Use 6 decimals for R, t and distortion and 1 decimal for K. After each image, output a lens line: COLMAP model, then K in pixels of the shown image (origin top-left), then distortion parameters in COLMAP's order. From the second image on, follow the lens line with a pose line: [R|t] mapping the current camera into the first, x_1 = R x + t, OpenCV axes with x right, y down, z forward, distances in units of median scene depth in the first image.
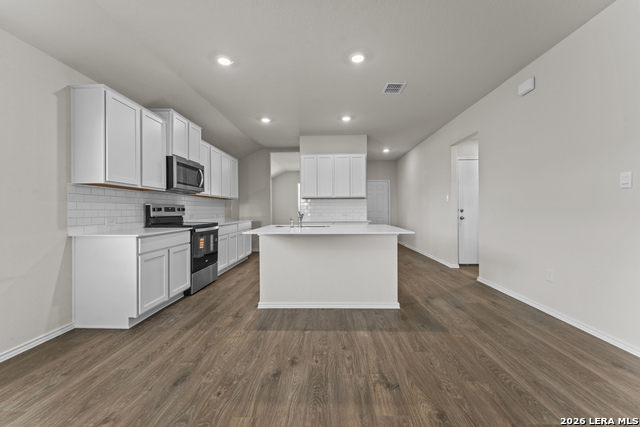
lens RADIAL K [[256.7, 0, 322.3], [0, 256.7, 209.1], [0, 0, 1]] dist [-0.003709, 0.001590]
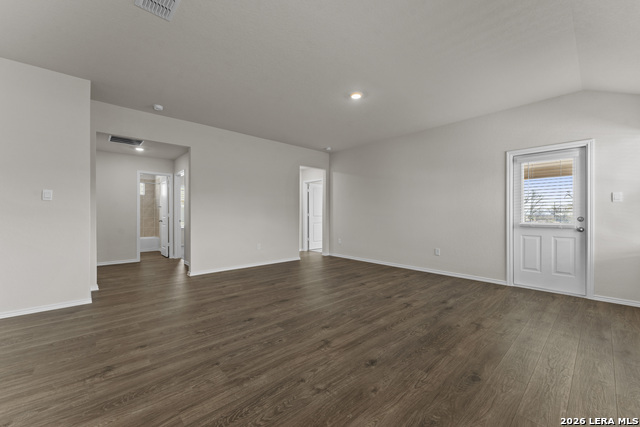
lens RADIAL K [[256.7, 0, 319.7], [0, 256.7, 217.8], [0, 0, 1]] dist [-0.003709, 0.001590]
pose [[-0.693915, -0.004125, 0.720045, -0.697749], [-0.001008, 0.999988, 0.004758, 0.004461], [-0.720056, 0.002576, -0.693911, 0.644316]]
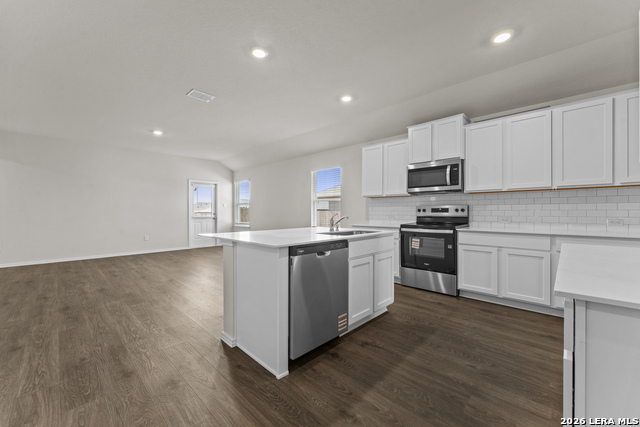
lens RADIAL K [[256.7, 0, 320.3], [0, 256.7, 214.5], [0, 0, 1]] dist [-0.003709, 0.001590]
pose [[-0.676940, 0.014540, -0.735894, 0.688143], [0.009841, 0.999894, 0.010704, 0.004191], [0.735972, 0.000003, -0.677012, 1.811341]]
